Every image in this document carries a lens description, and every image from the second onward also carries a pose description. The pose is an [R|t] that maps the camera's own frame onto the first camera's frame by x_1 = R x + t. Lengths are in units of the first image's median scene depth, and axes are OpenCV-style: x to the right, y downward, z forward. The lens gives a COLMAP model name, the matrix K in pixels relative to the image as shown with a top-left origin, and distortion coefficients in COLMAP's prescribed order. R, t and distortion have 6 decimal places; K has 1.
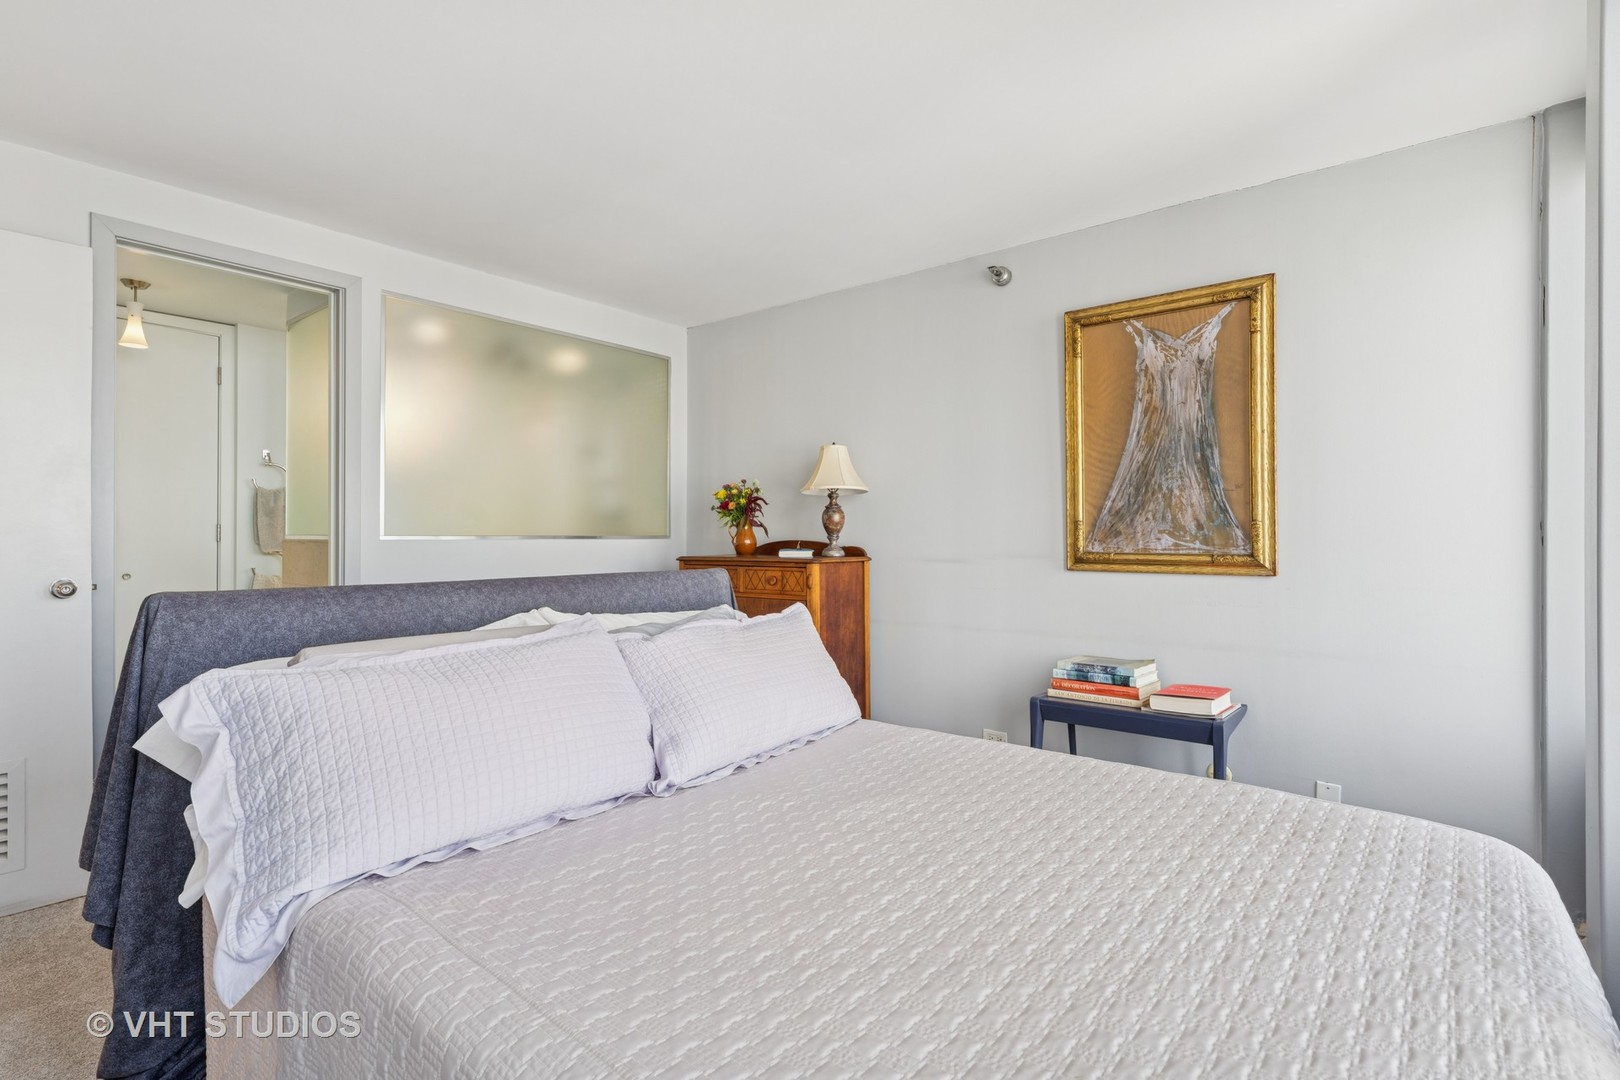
lens RADIAL K [[786.1, 0, 809.4], [0, 786.1, 537.1], [0, 0, 1]] dist [-0.003598, 0.000867]
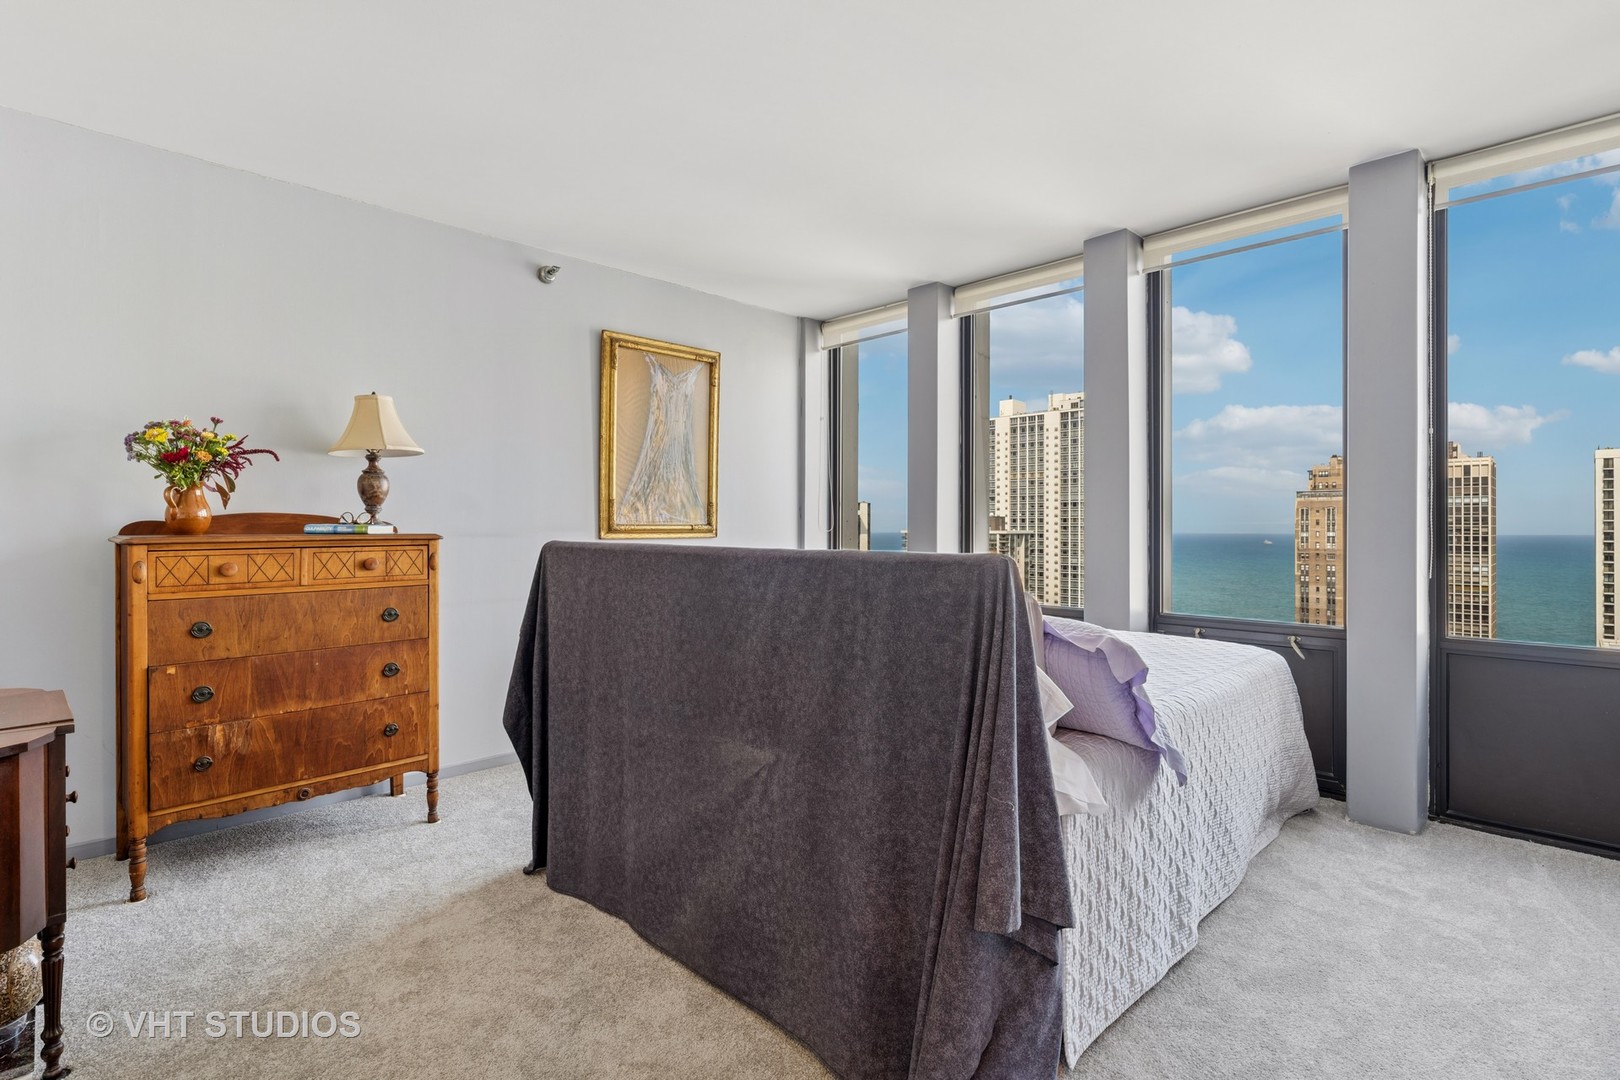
lens RADIAL K [[761.8, 0, 808.1], [0, 761.8, 521.9], [0, 0, 1]] dist [0.000588, 0.000765]
pose [[0.090436, 0.000868, 0.995902, -0.870014], [-0.000158, 1.000000, -0.000858, 0.017083], [-0.995902, -0.000079, 0.090436, 0.592727]]
